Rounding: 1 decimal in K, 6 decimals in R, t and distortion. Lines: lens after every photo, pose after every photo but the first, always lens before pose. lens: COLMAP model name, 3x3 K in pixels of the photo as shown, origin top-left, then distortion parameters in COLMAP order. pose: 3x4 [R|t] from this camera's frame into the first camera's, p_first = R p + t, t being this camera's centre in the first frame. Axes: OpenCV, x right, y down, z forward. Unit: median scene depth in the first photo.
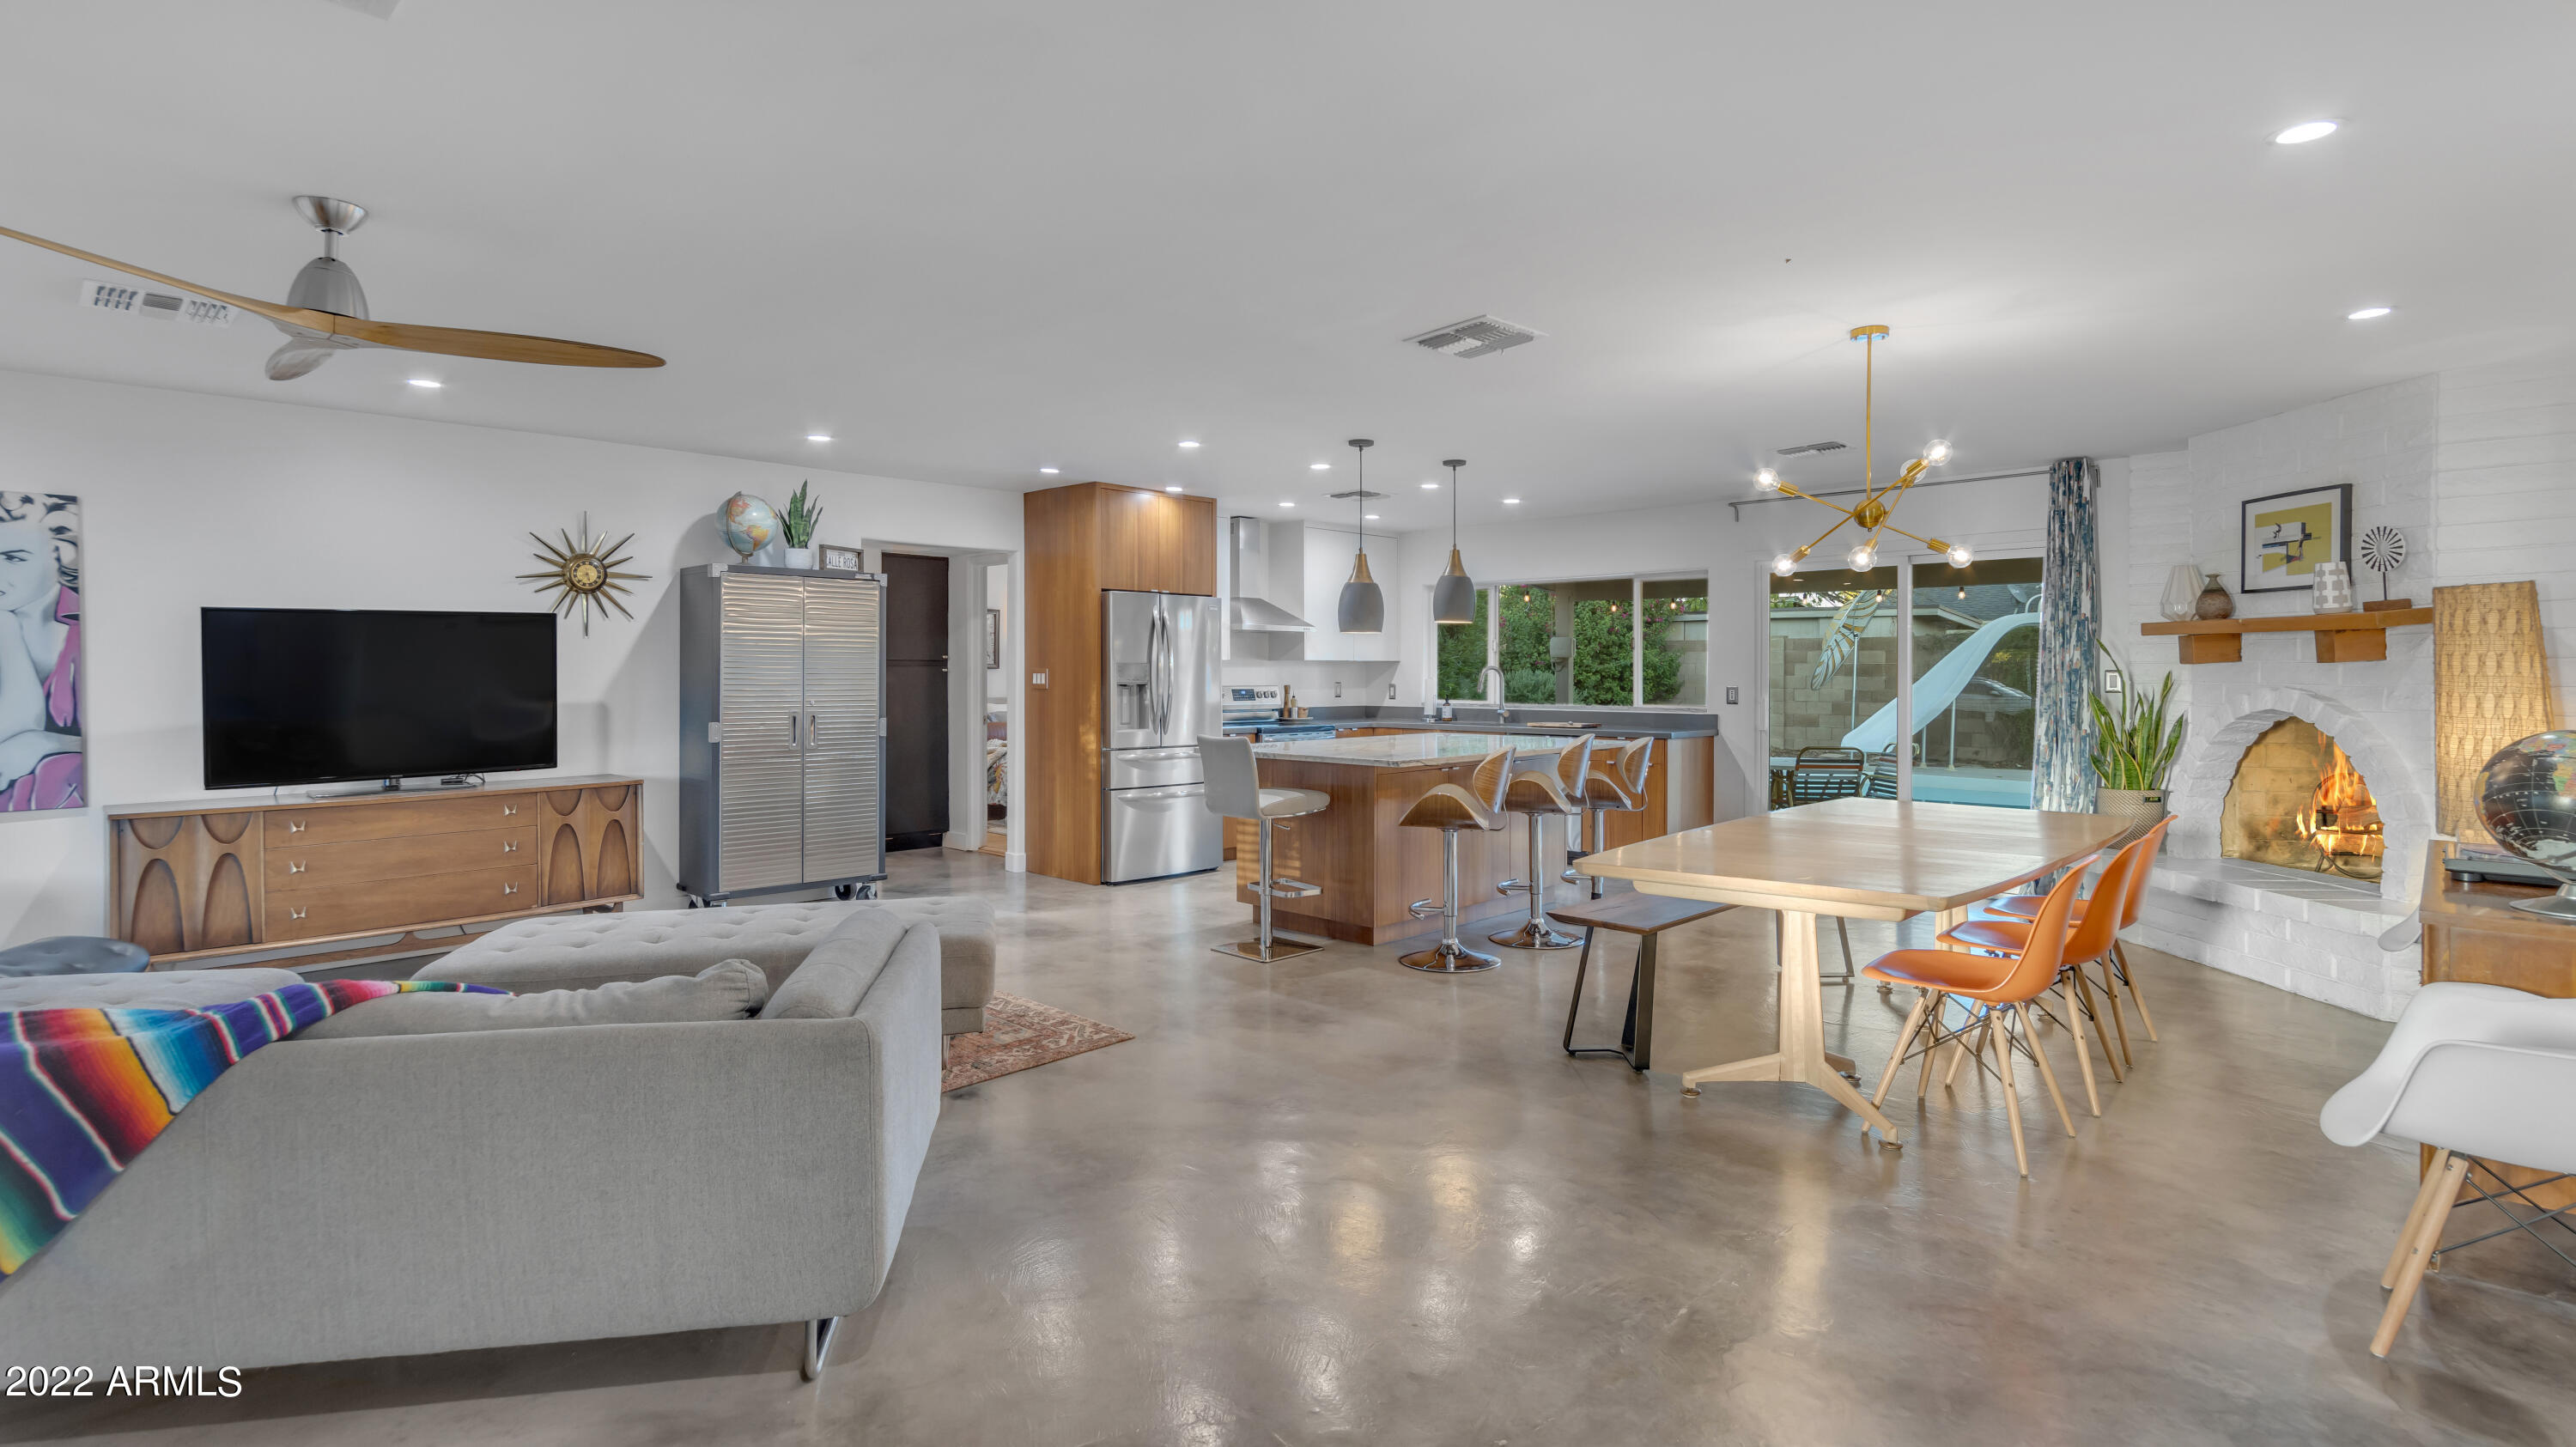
lens RADIAL K [[1237.0, 0, 1264.8], [0, 1237.0, 690.5], [0, 0, 1]] dist [0.005626, 0.000806]
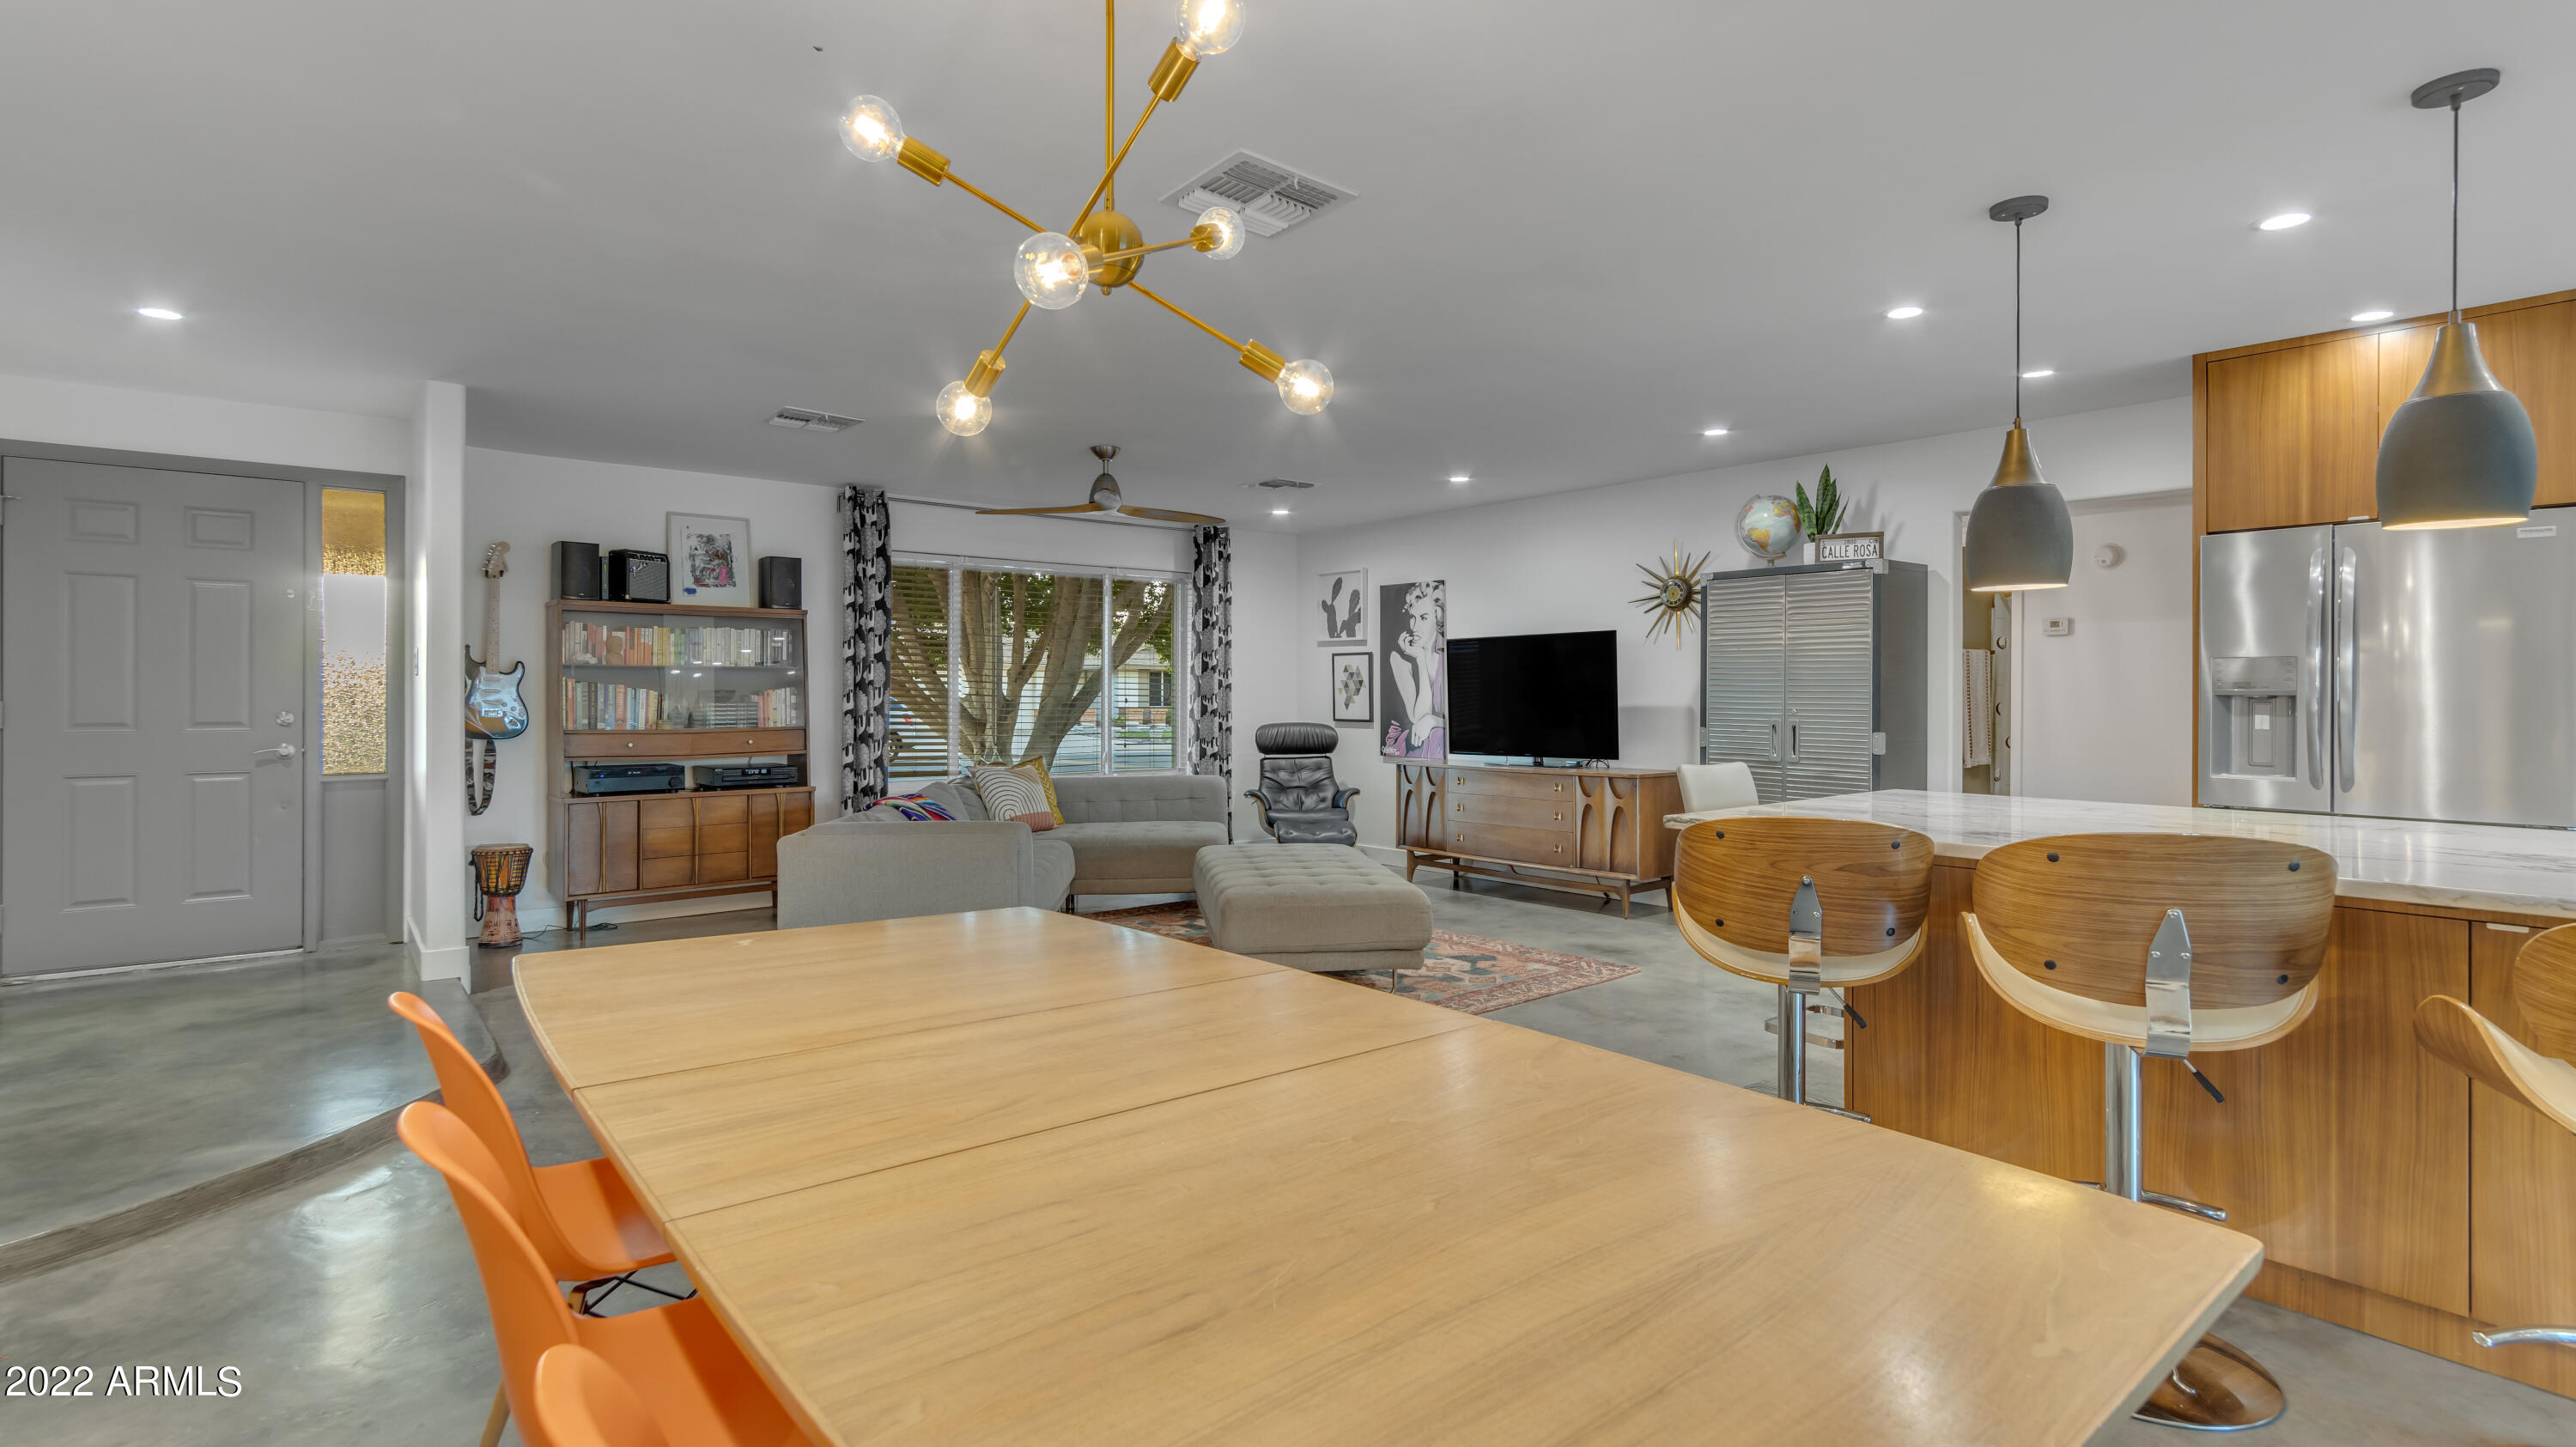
lens RADIAL K [[1237.0, 0, 1272.2], [0, 1237.0, 692.9], [0, 0, 1]] dist [0.005626, 0.000806]
pose [[-0.092192, 0.000790, -0.995741, 0.623955], [-0.018082, 0.999833, 0.002468, 0.001506], [0.995577, 0.018233, -0.092162, 0.754335]]
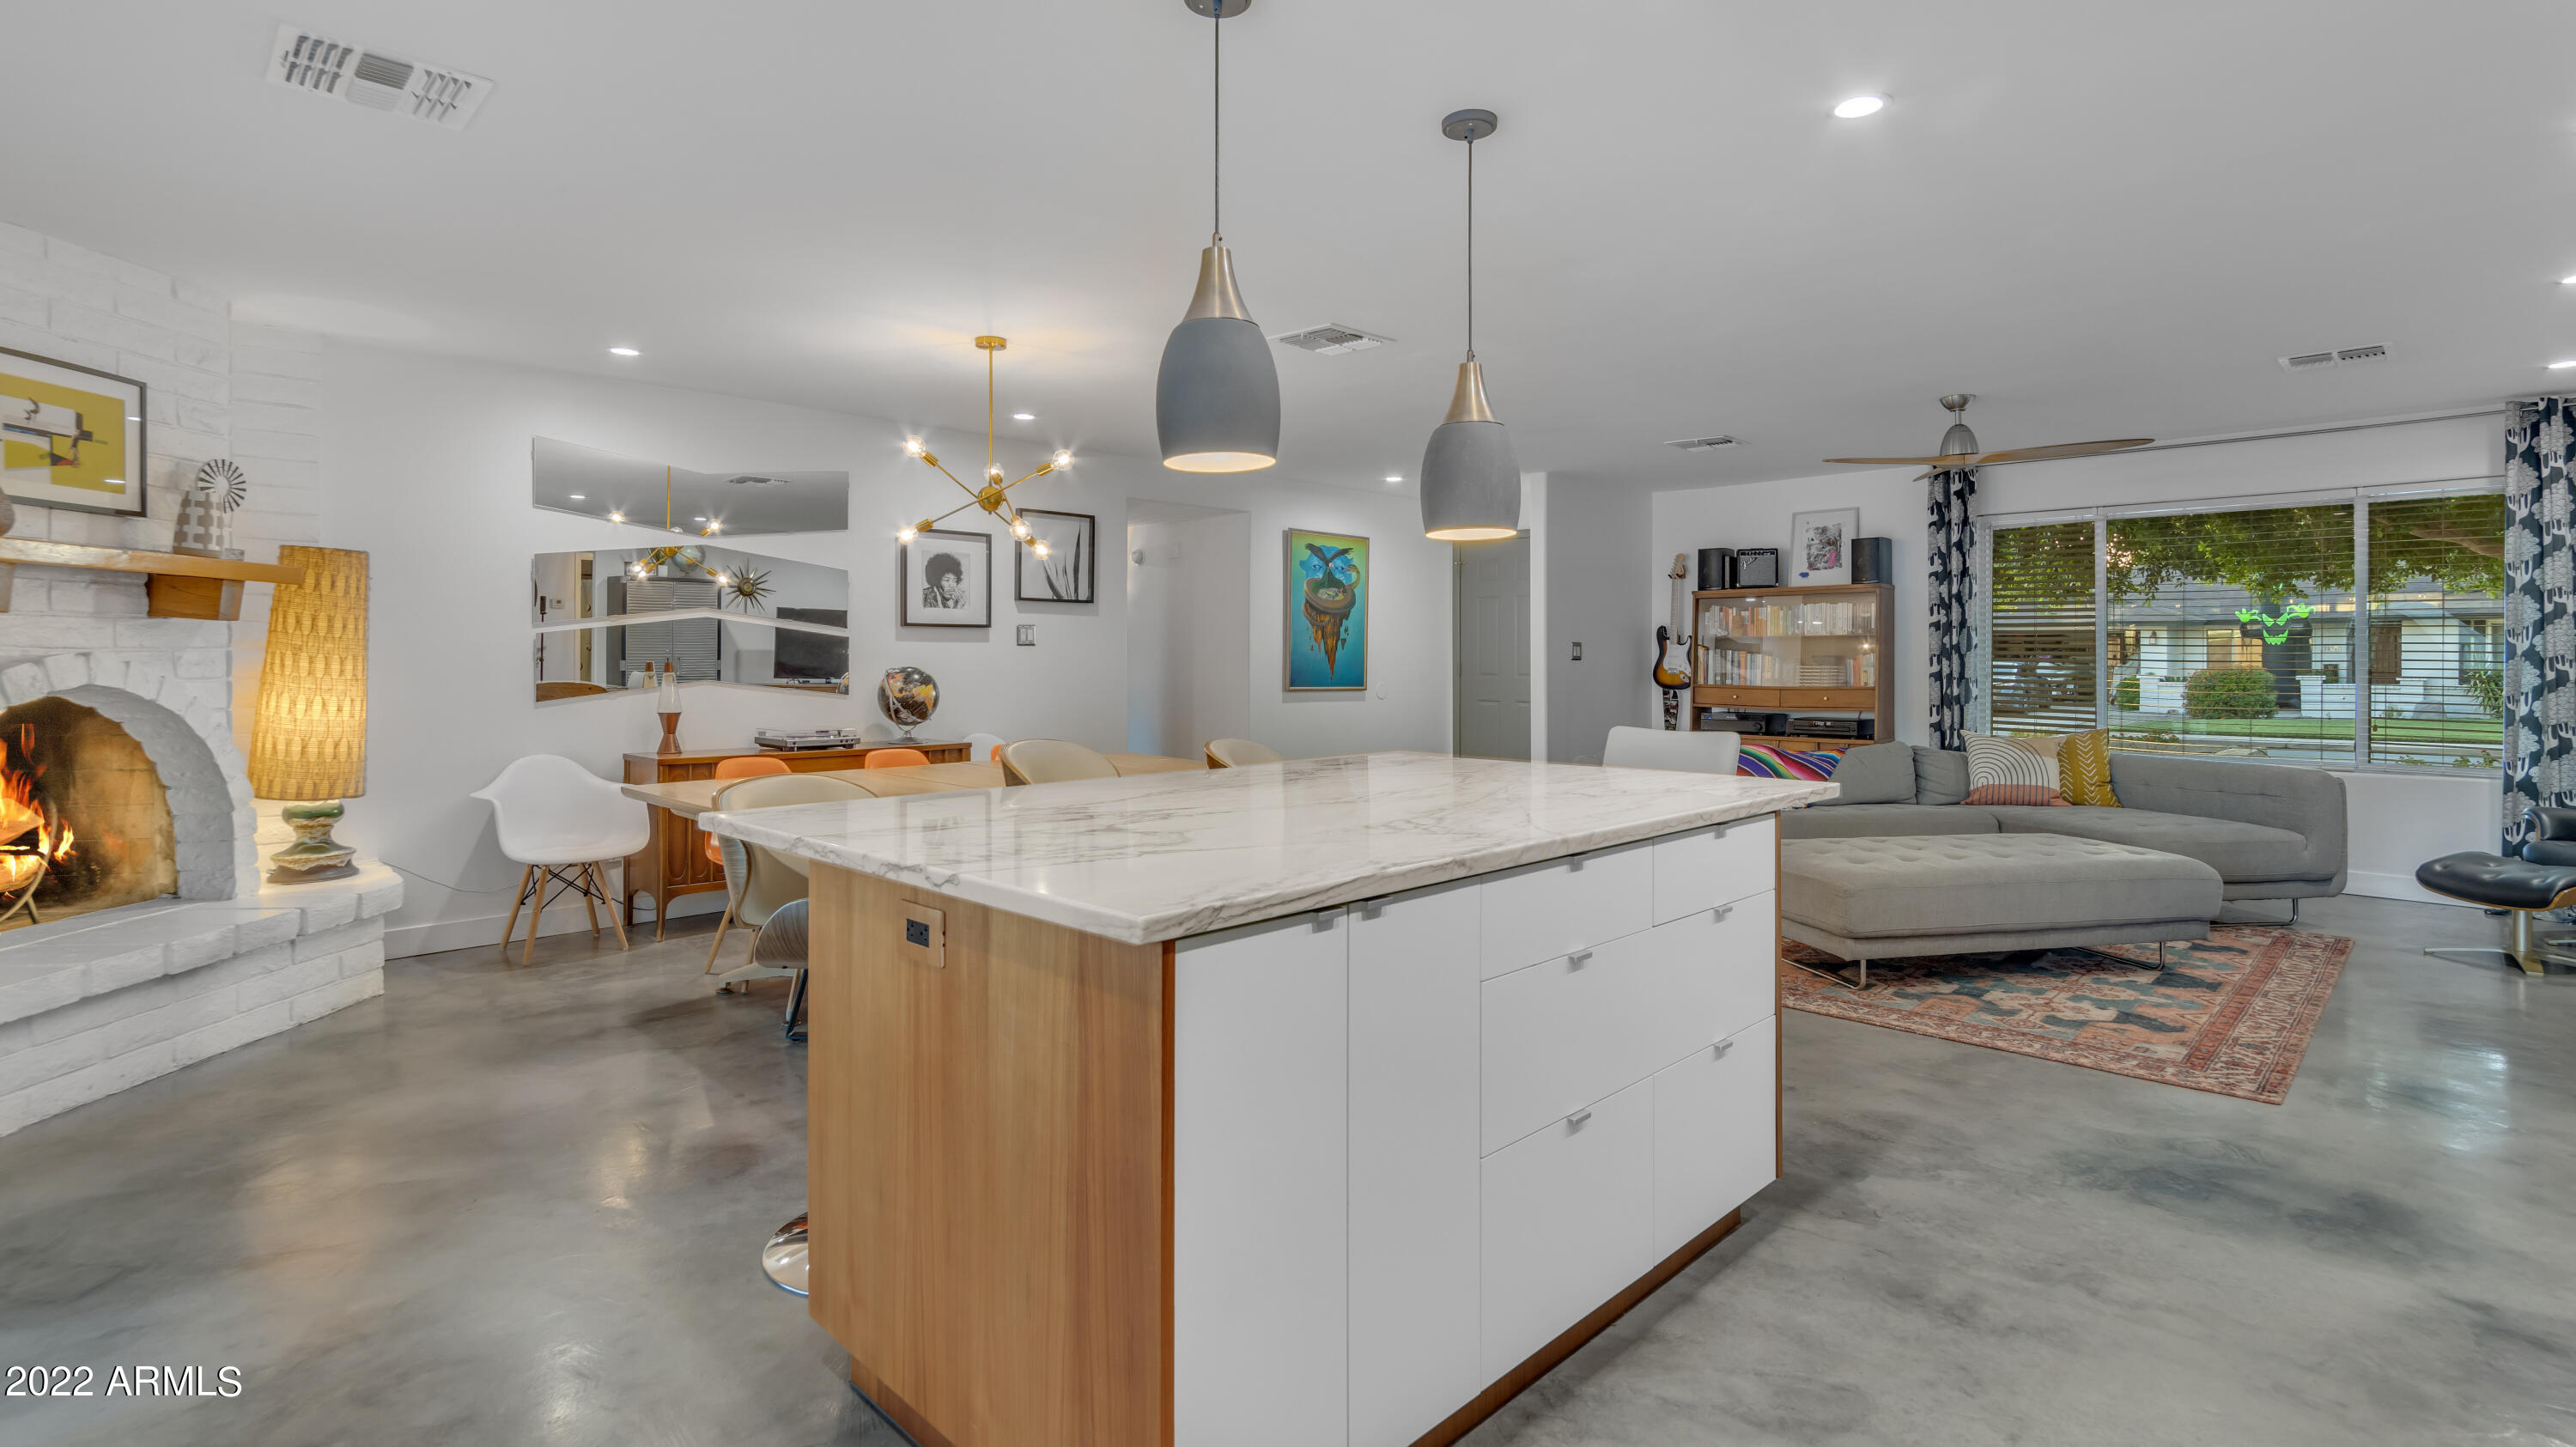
lens RADIAL K [[1237.0, 0, 1293.5], [0, 1237.0, 662.8], [0, 0, 1]] dist [0.005626, 0.000806]
pose [[-0.999829, 0.000020, -0.018505, 0.150224], [-0.000387, 0.999759, 0.021968, -0.010199], [0.018501, 0.021972, -0.999587, 1.488463]]
